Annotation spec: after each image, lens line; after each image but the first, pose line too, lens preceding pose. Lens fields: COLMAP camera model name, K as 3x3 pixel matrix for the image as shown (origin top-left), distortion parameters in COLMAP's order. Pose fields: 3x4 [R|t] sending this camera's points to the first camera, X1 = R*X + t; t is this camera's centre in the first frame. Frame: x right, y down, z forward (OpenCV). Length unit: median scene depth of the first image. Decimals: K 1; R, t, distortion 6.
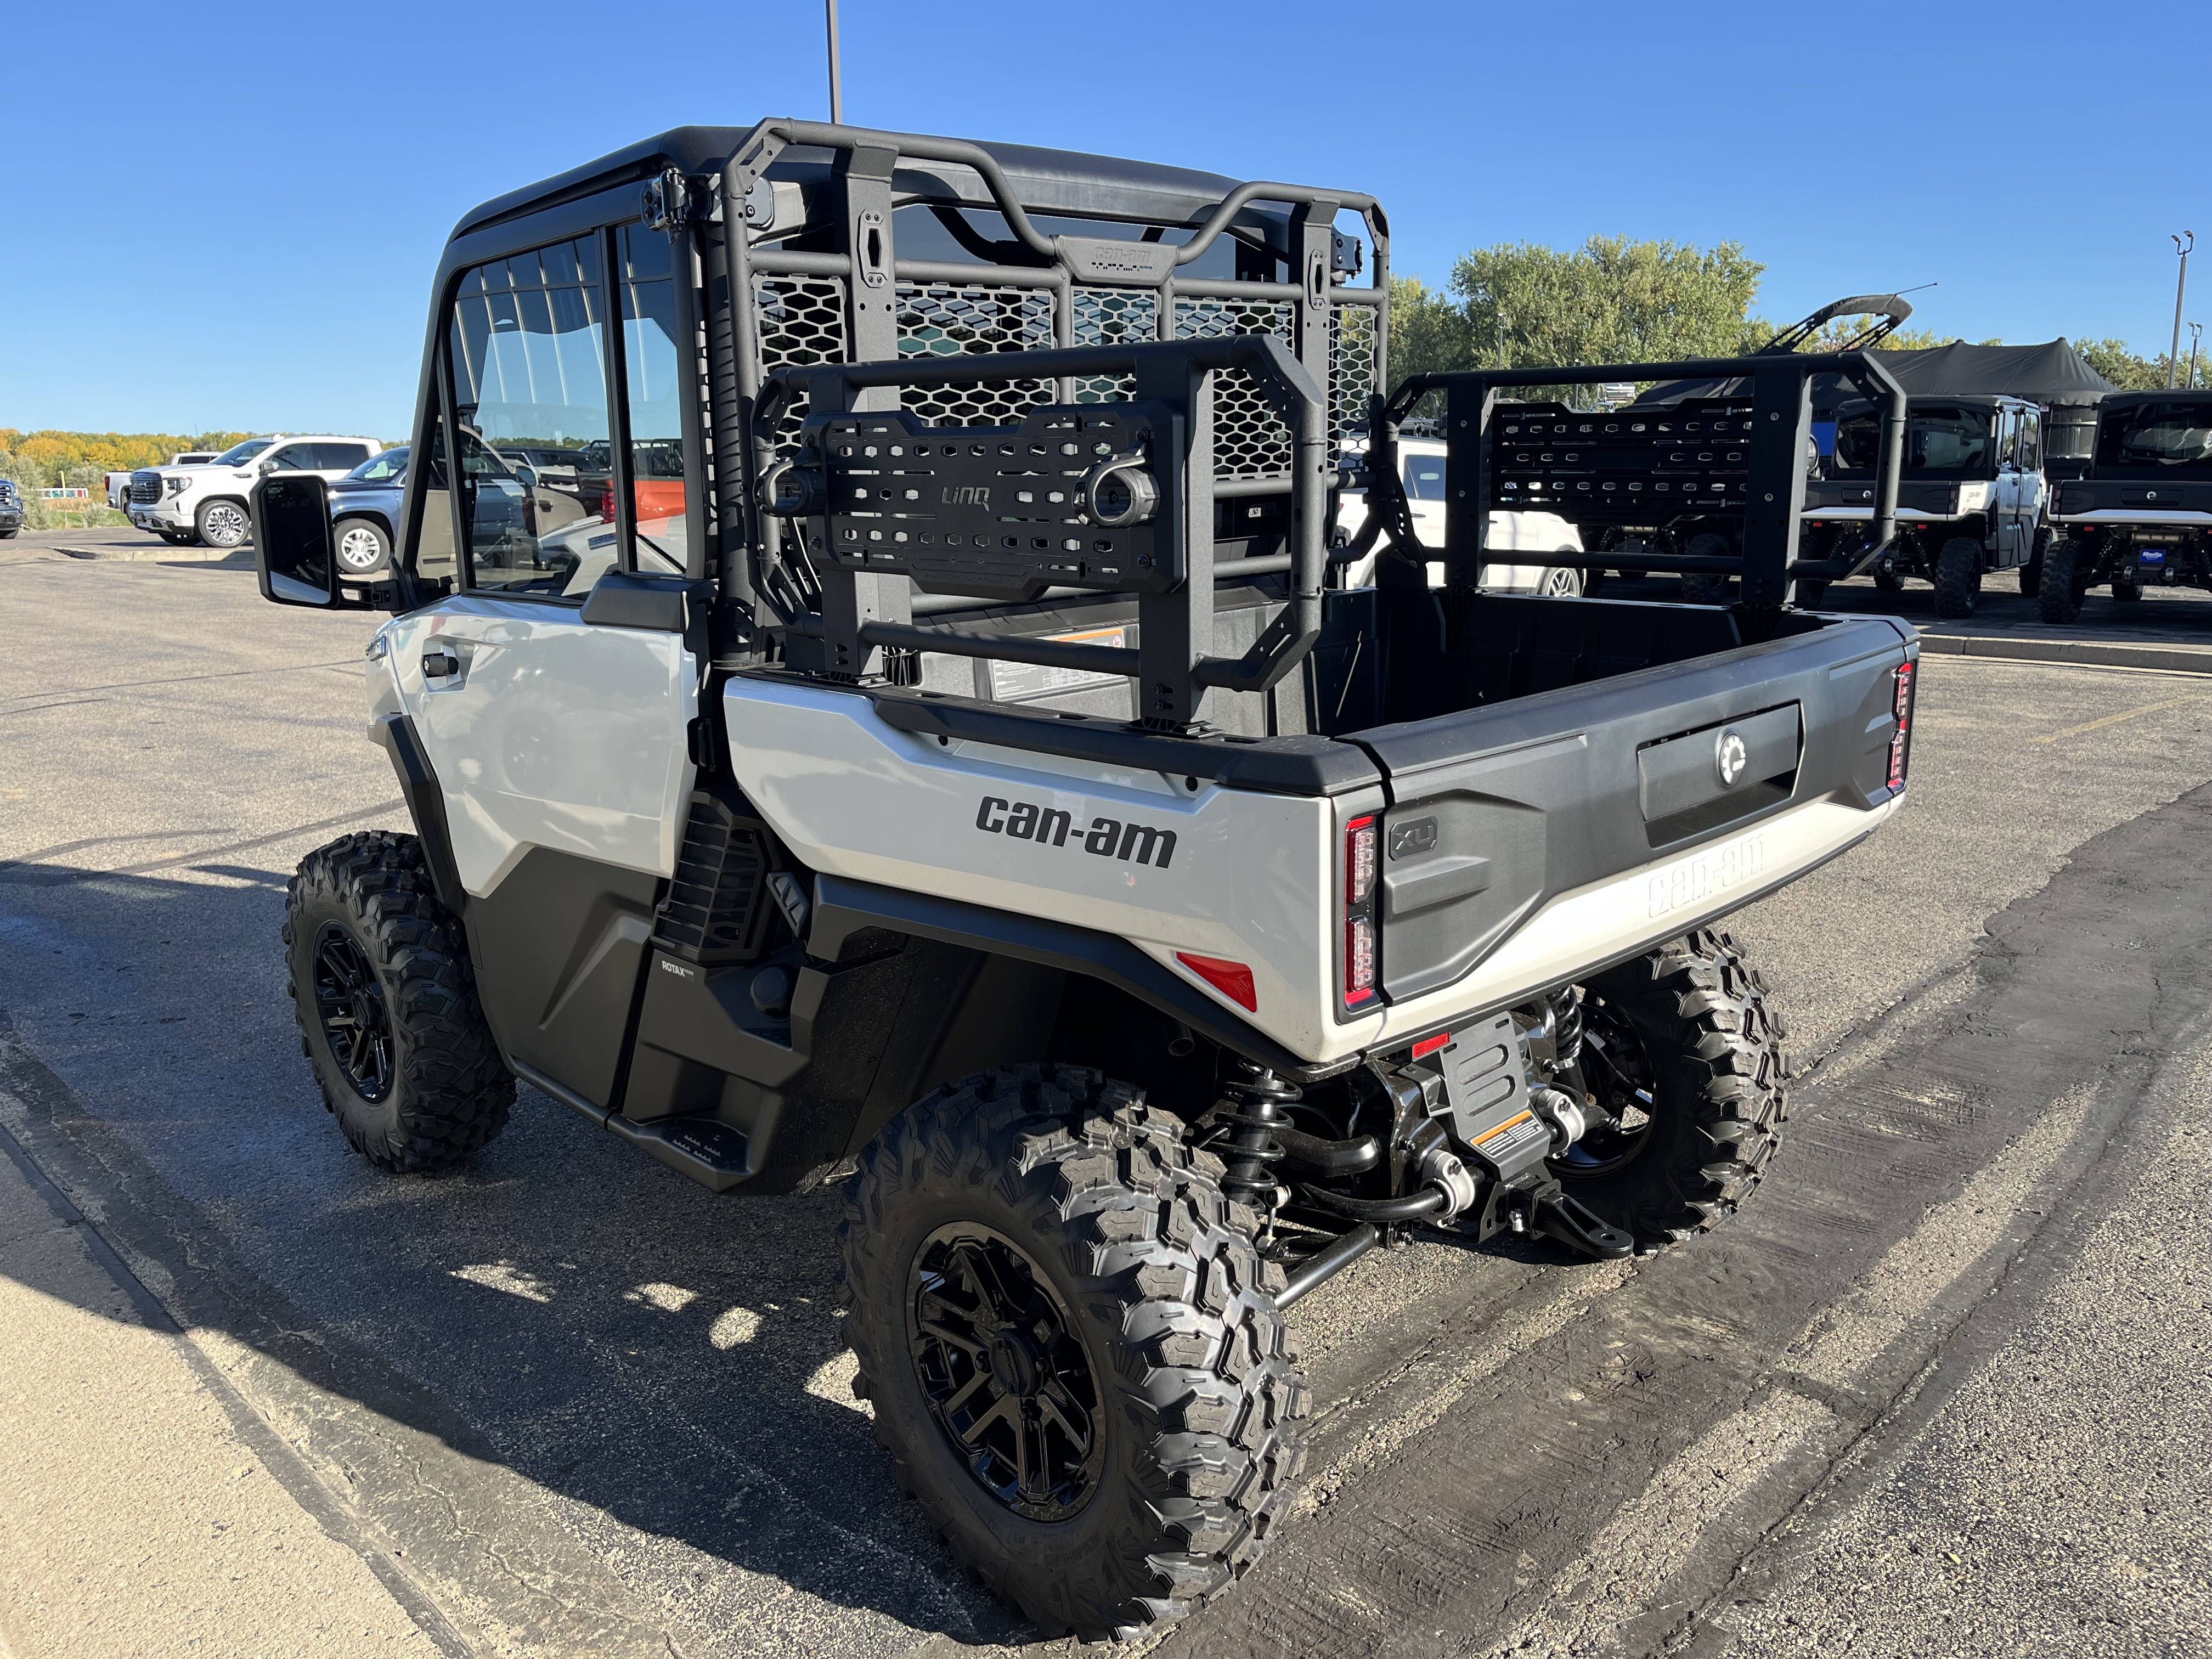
lens RADIAL K [[1729.6, 0, 1102.0], [0, 1729.6, 825.5], [0, 0, 1]] dist [0.038799, -0.022851]
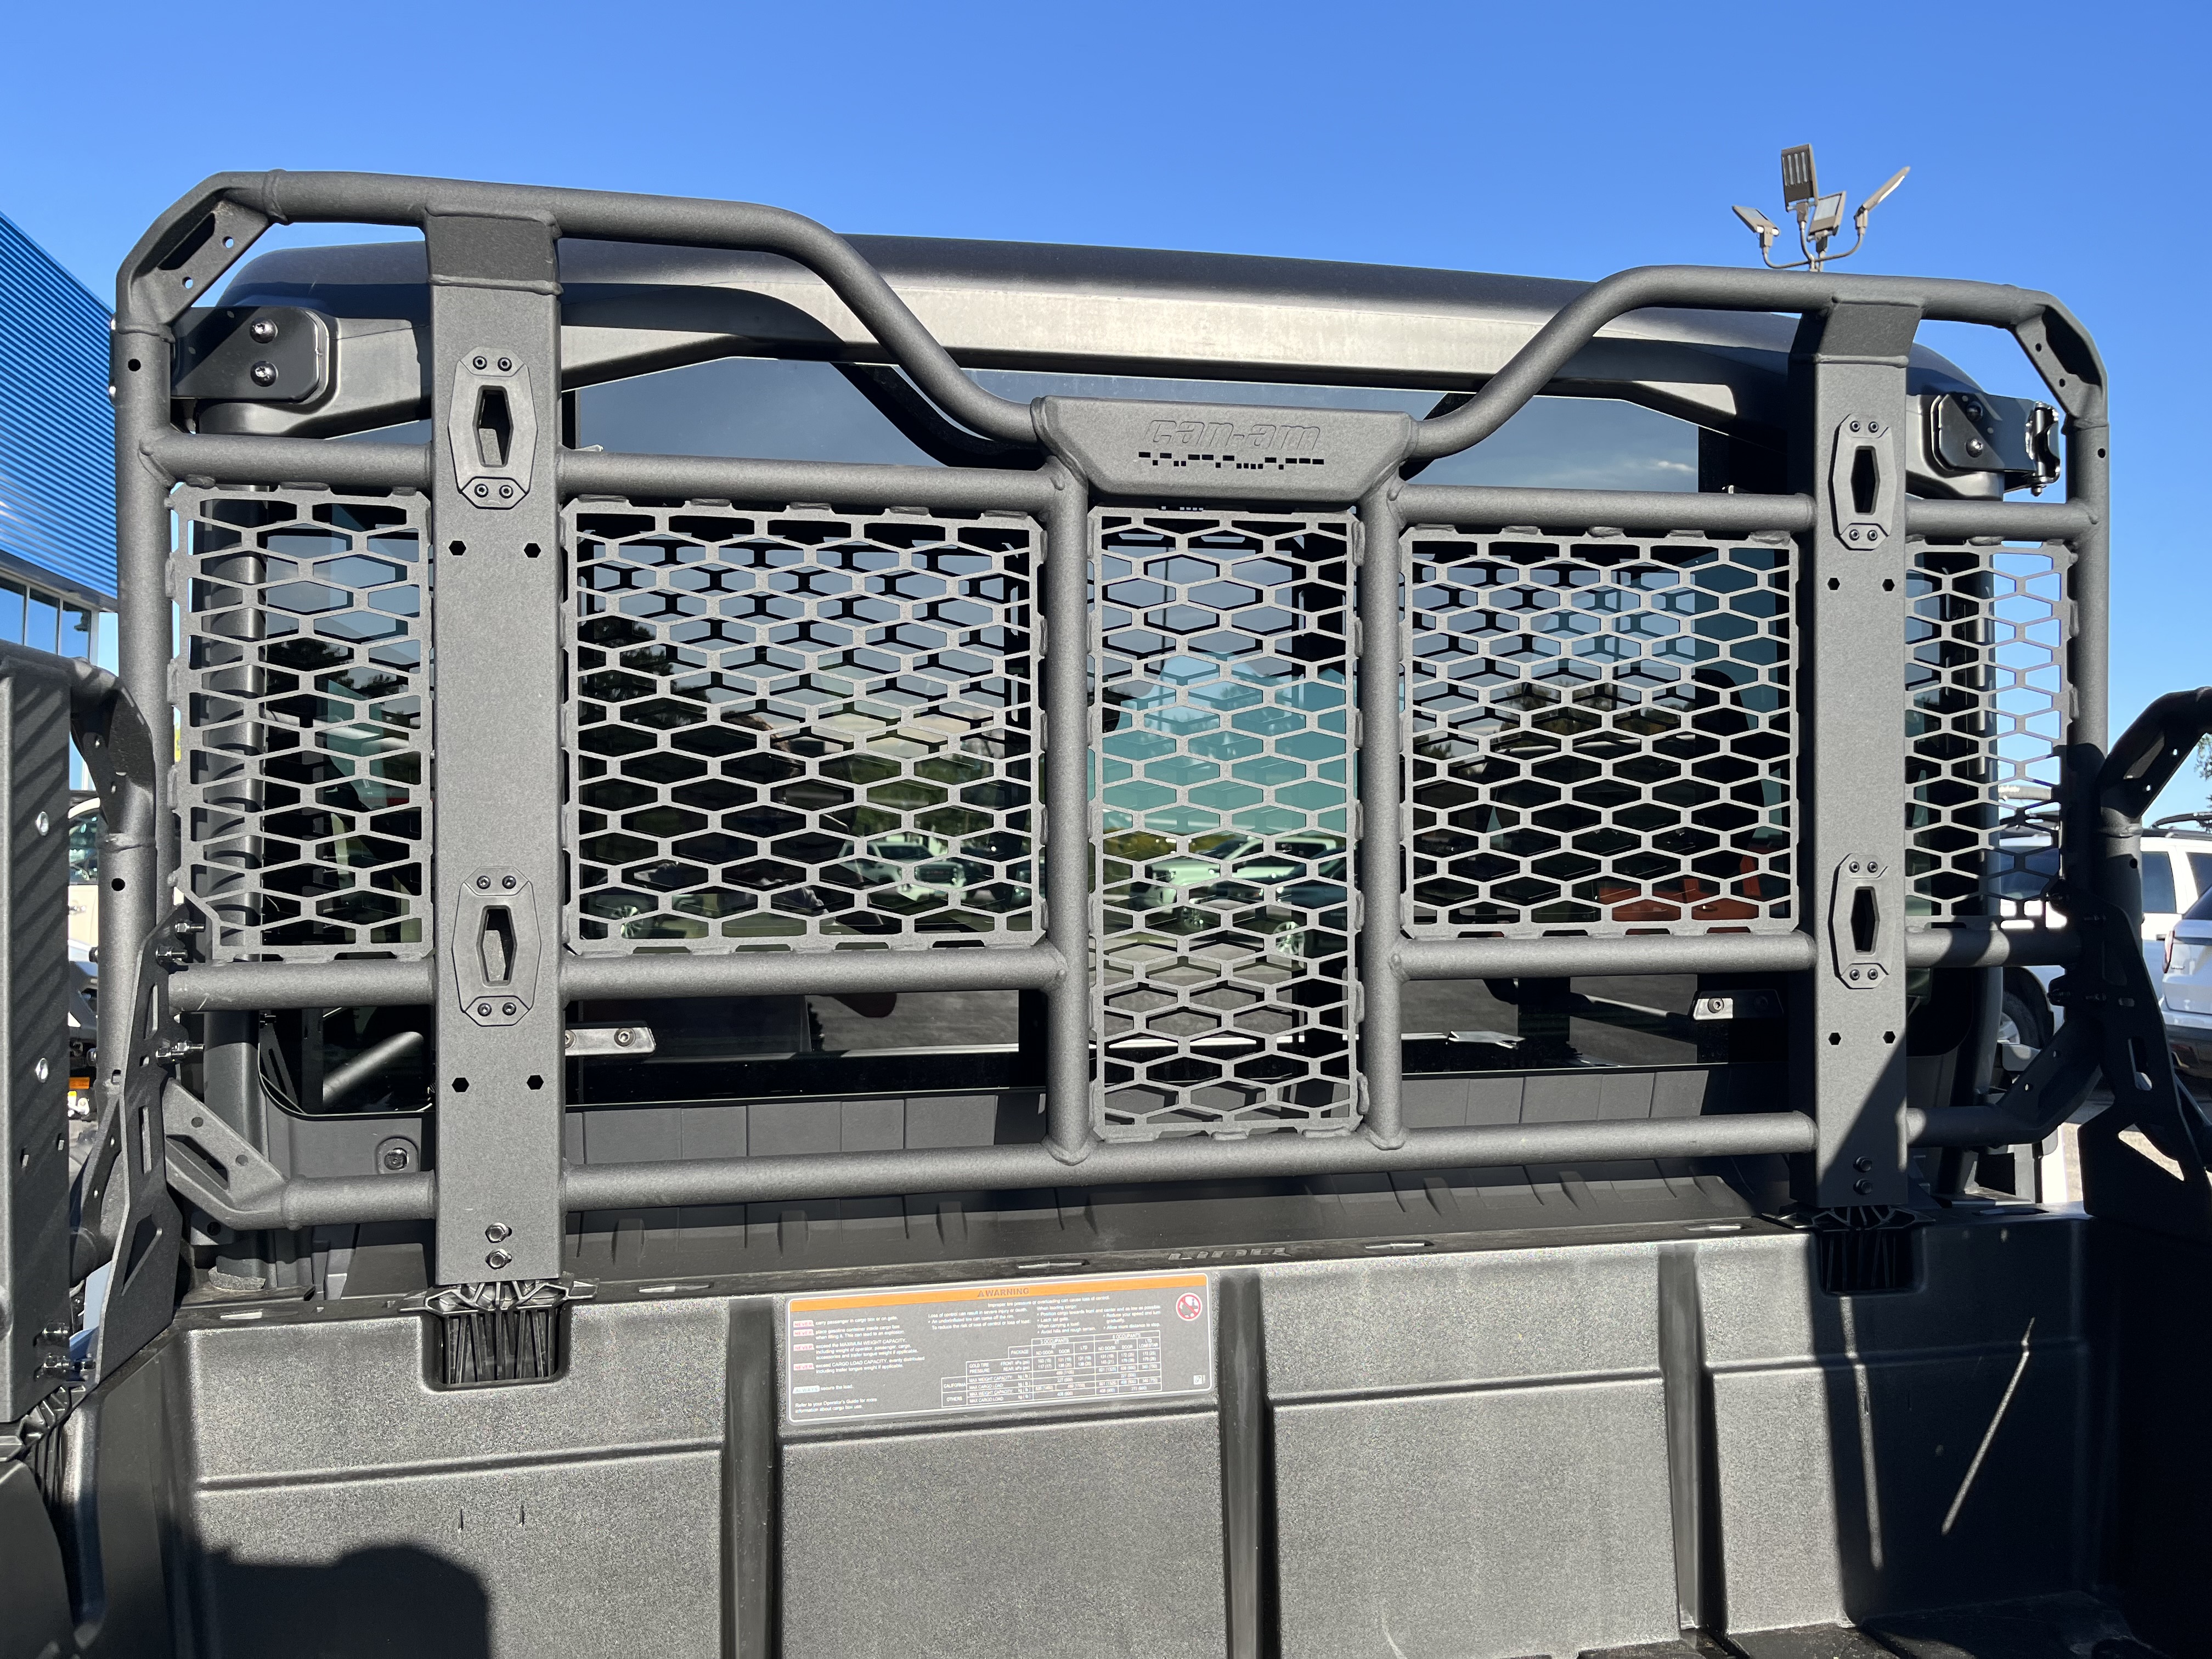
lens RADIAL K [[1729.6, 0, 1108.9], [0, 1729.6, 836.3], [0, 0, 1]] dist [0.038799, -0.022851]
pose [[0.836056, 0.014183, -0.548461, 0.222333], [-0.133954, 0.974689, -0.178989, -0.139562], [0.532040, 0.223113, 0.816795, 0.620818]]
